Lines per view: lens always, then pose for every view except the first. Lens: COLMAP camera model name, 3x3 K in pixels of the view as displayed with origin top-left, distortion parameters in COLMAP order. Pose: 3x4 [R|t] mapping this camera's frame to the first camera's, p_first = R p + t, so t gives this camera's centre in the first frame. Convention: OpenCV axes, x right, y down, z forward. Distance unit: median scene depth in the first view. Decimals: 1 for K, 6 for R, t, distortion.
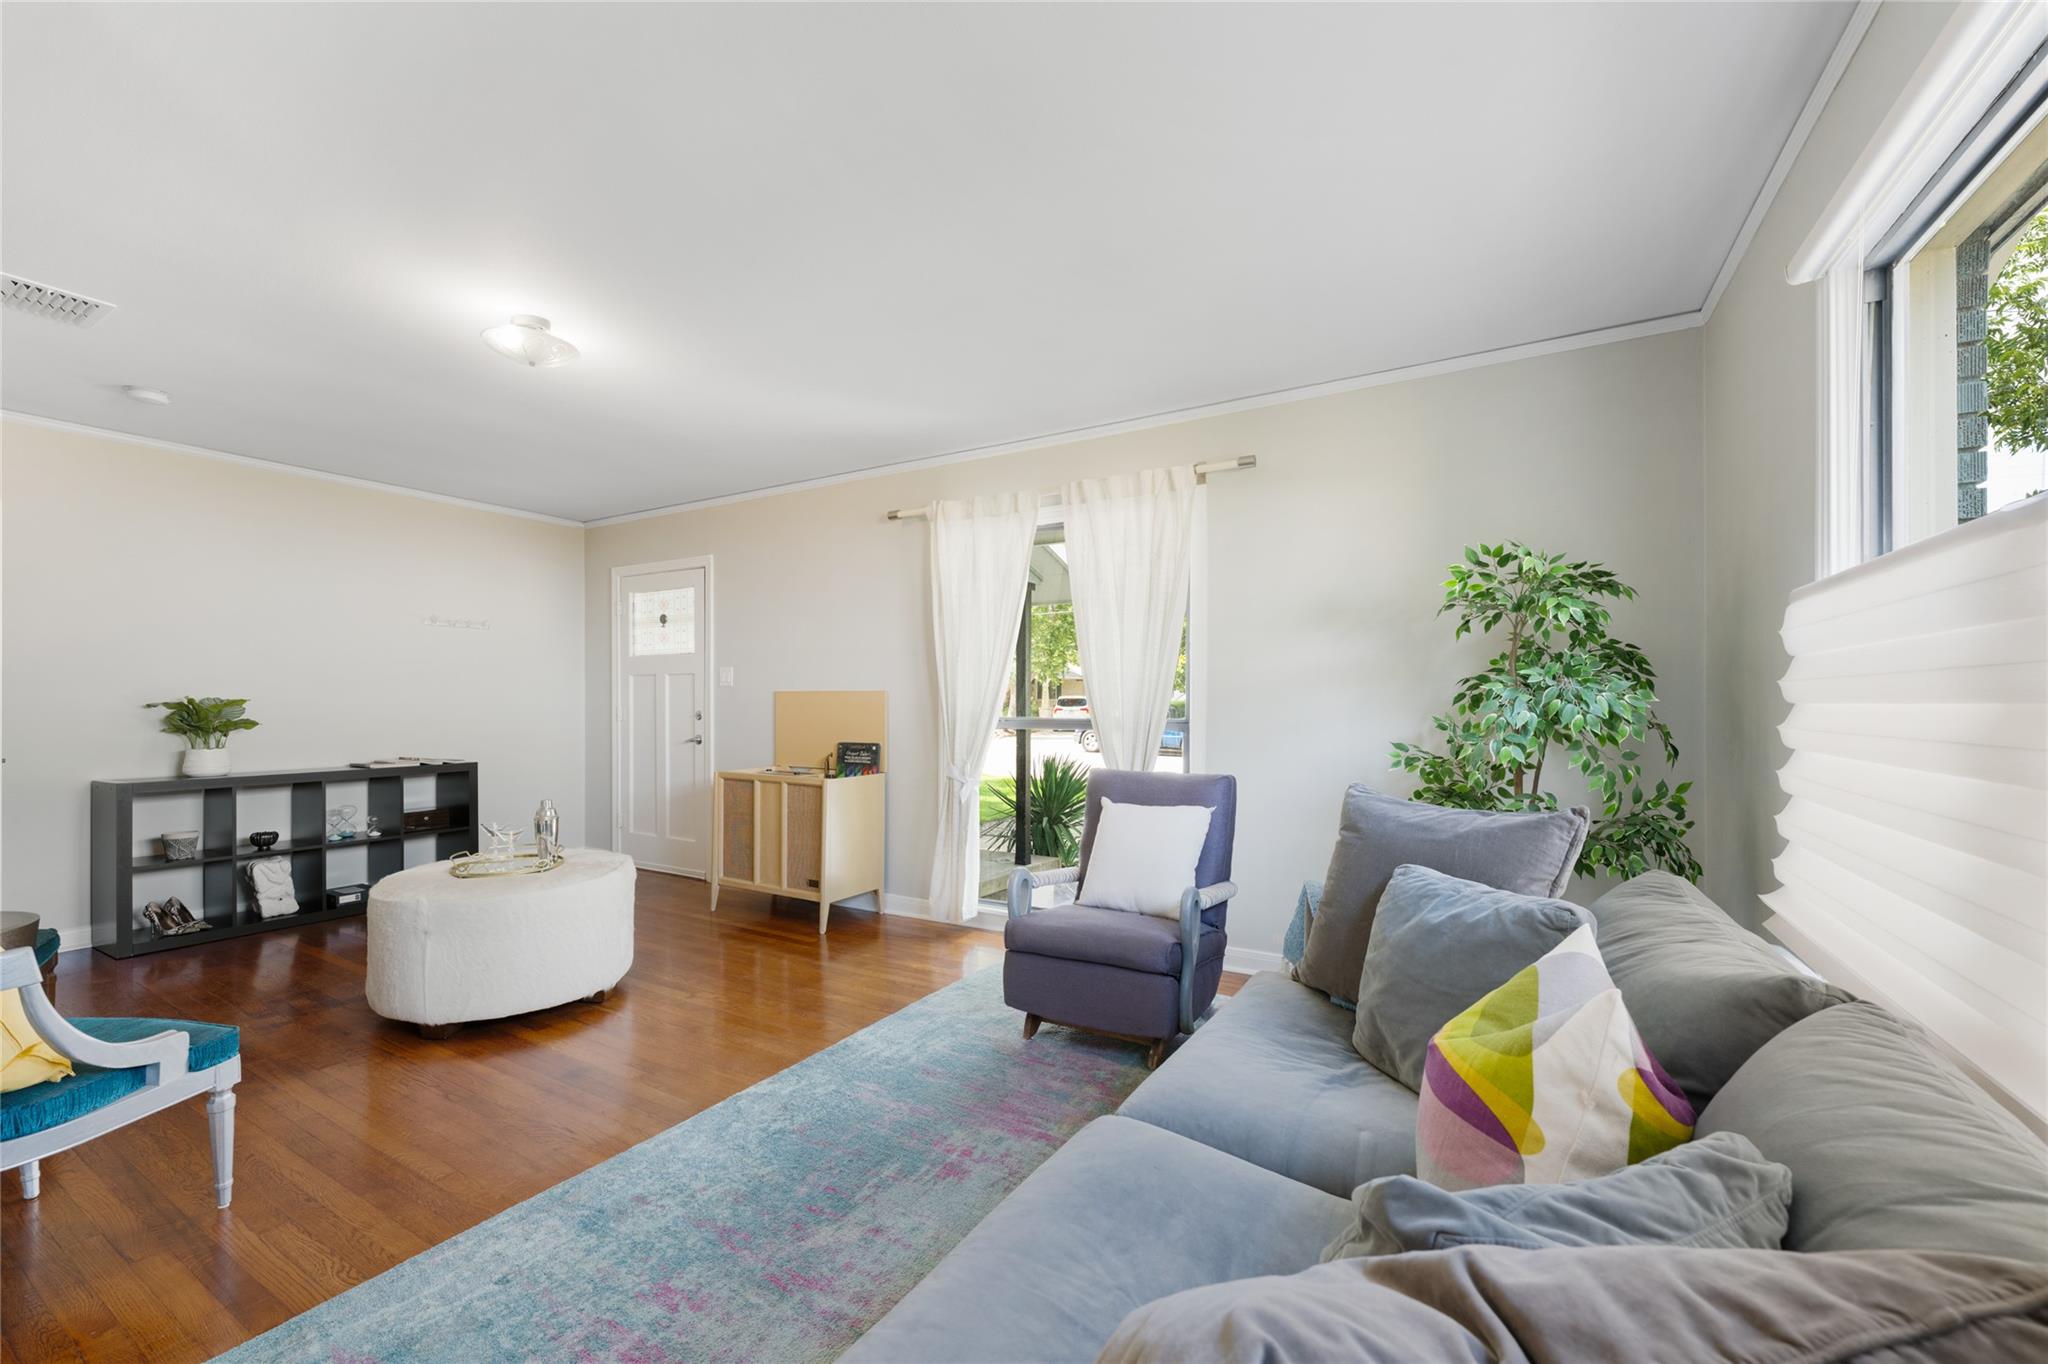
lens RADIAL K [[812.7, 0, 1019.8], [0, 812.7, 692.0], [0, 0, 1]] dist [-0.001900, -0.000185]
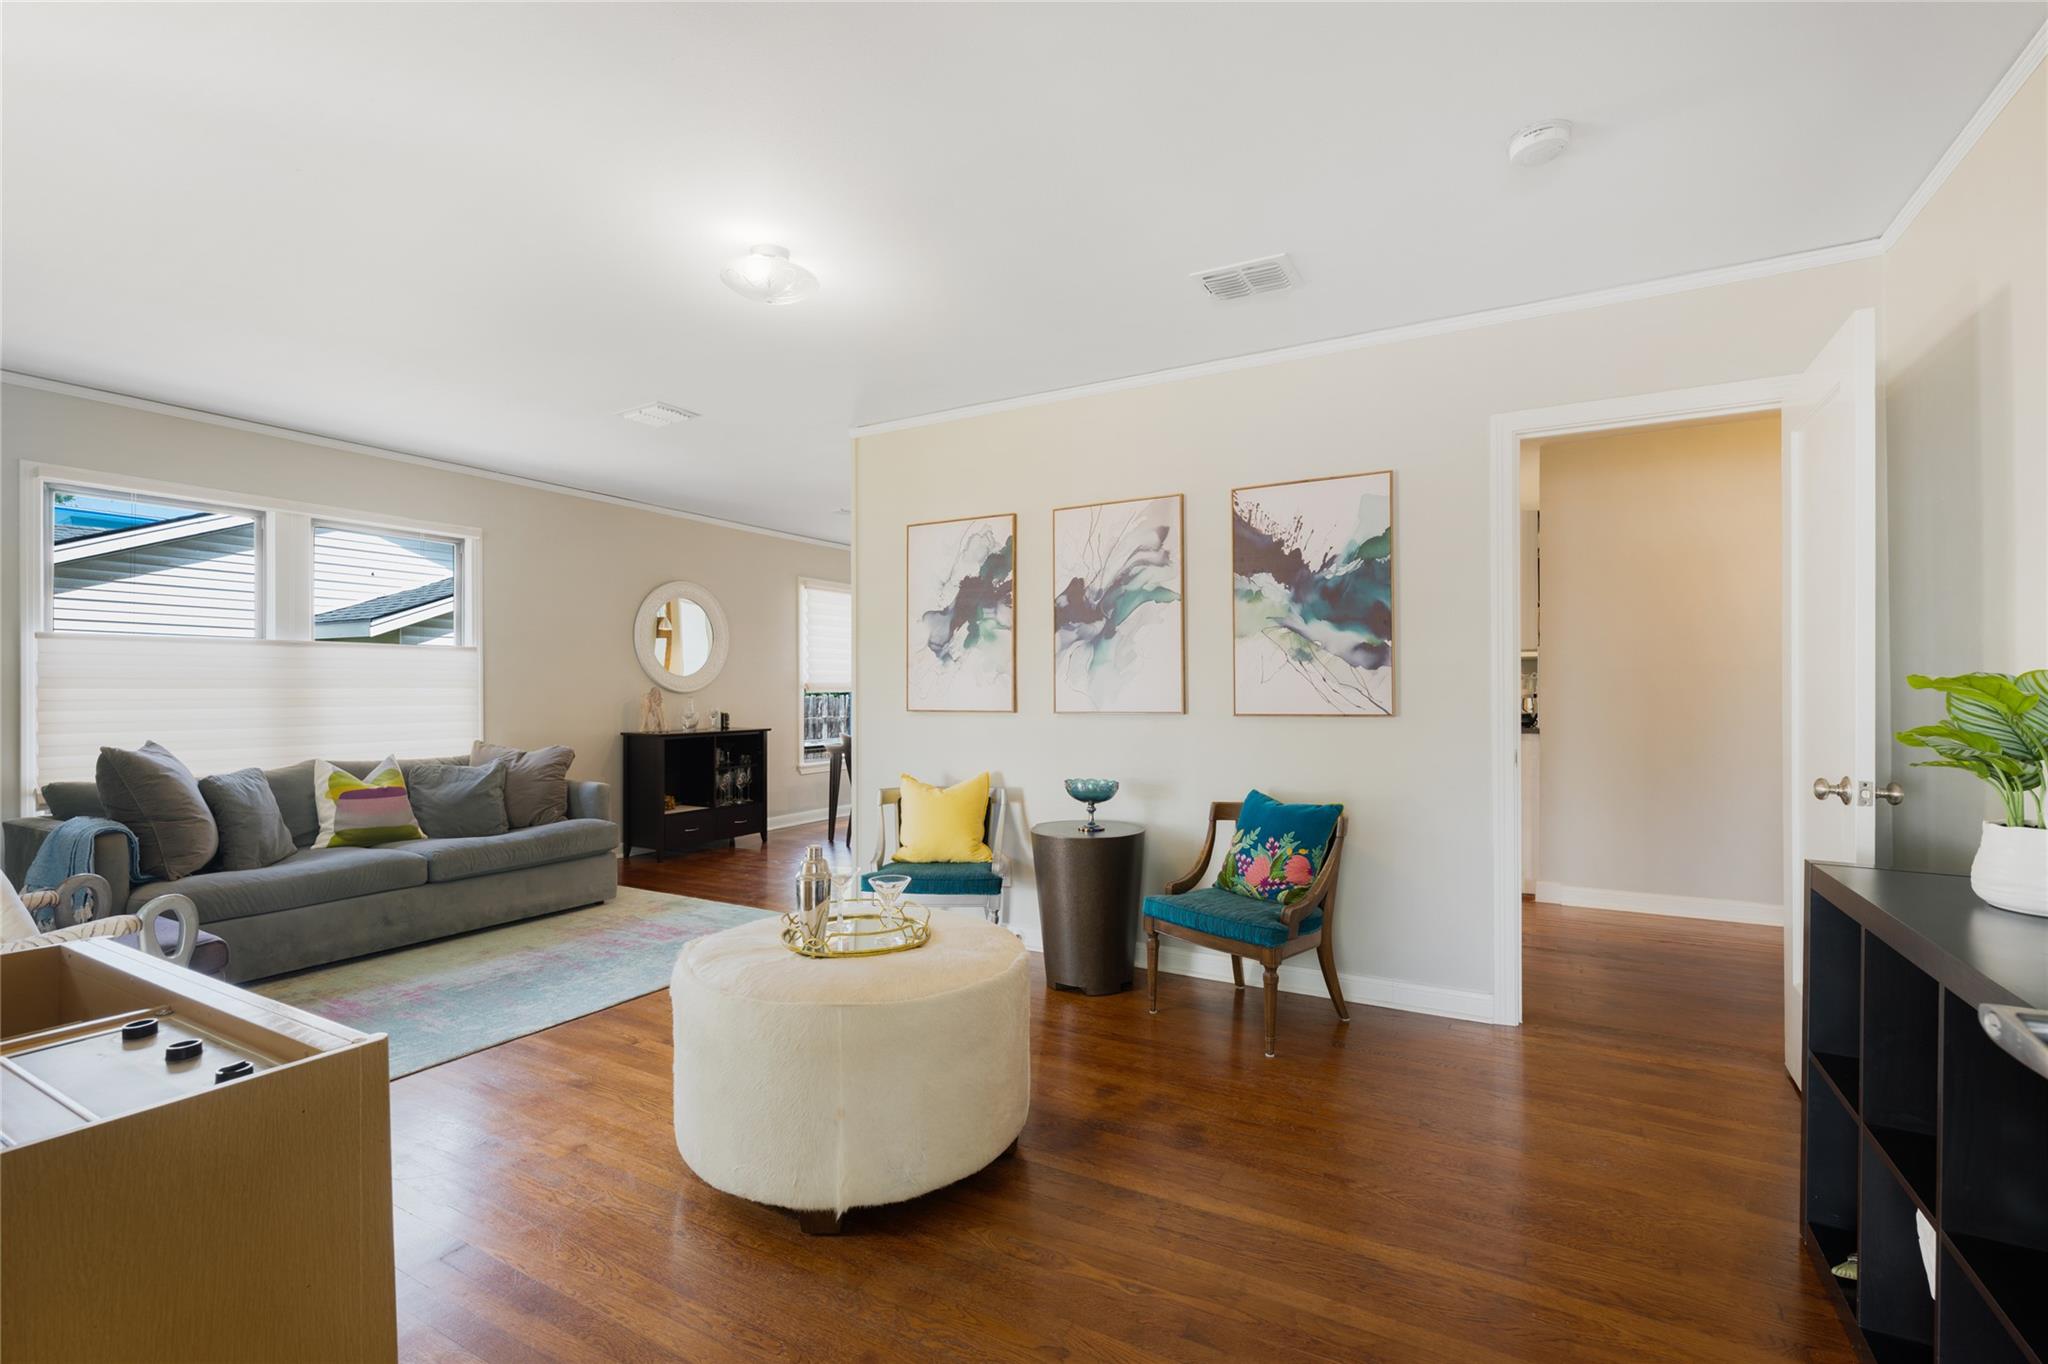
lens RADIAL K [[906.1, 0, 1023.2], [0, 906.1, 689.5], [0, 0, 1]] dist [0.001583, -0.000247]
pose [[-0.999817, 0.002544, -0.018939, -1.290537], [0.002703, 0.999961, -0.008409, 0.035612], [0.018917, -0.008459, -0.999785, 2.982032]]
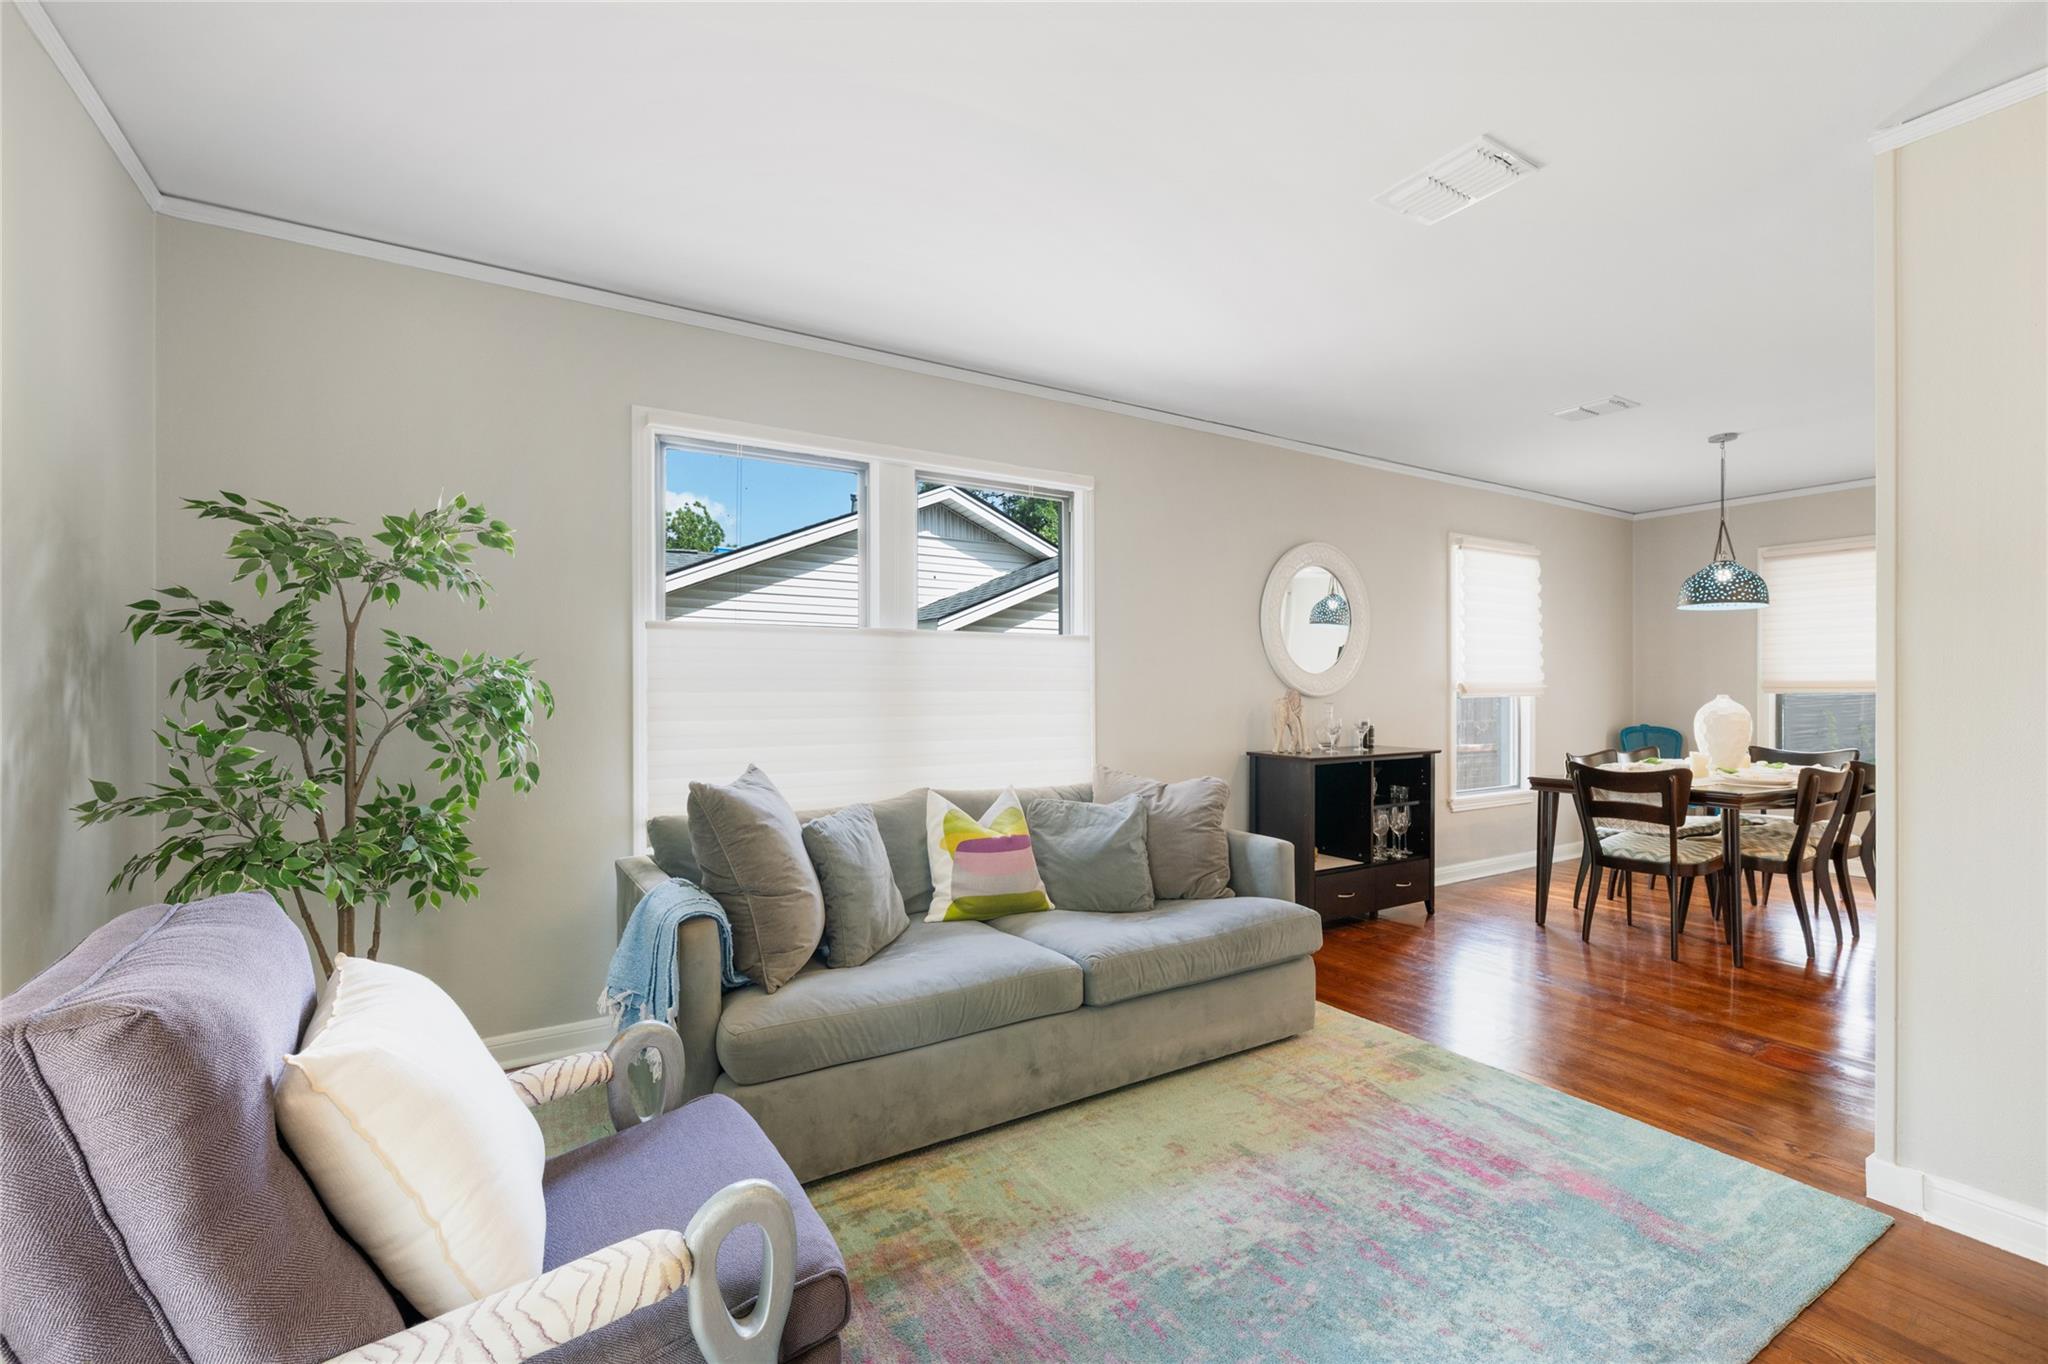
lens RADIAL K [[874.2, 0, 1026.0], [0, 874.2, 698.0], [0, 0, 1]] dist [0.000501, -0.000372]
pose [[-0.889740, -0.004377, 0.456447, -0.425296], [-0.003478, 0.999990, 0.002811, 0.013618], [-0.456455, 0.000914, -0.889746, 1.981312]]
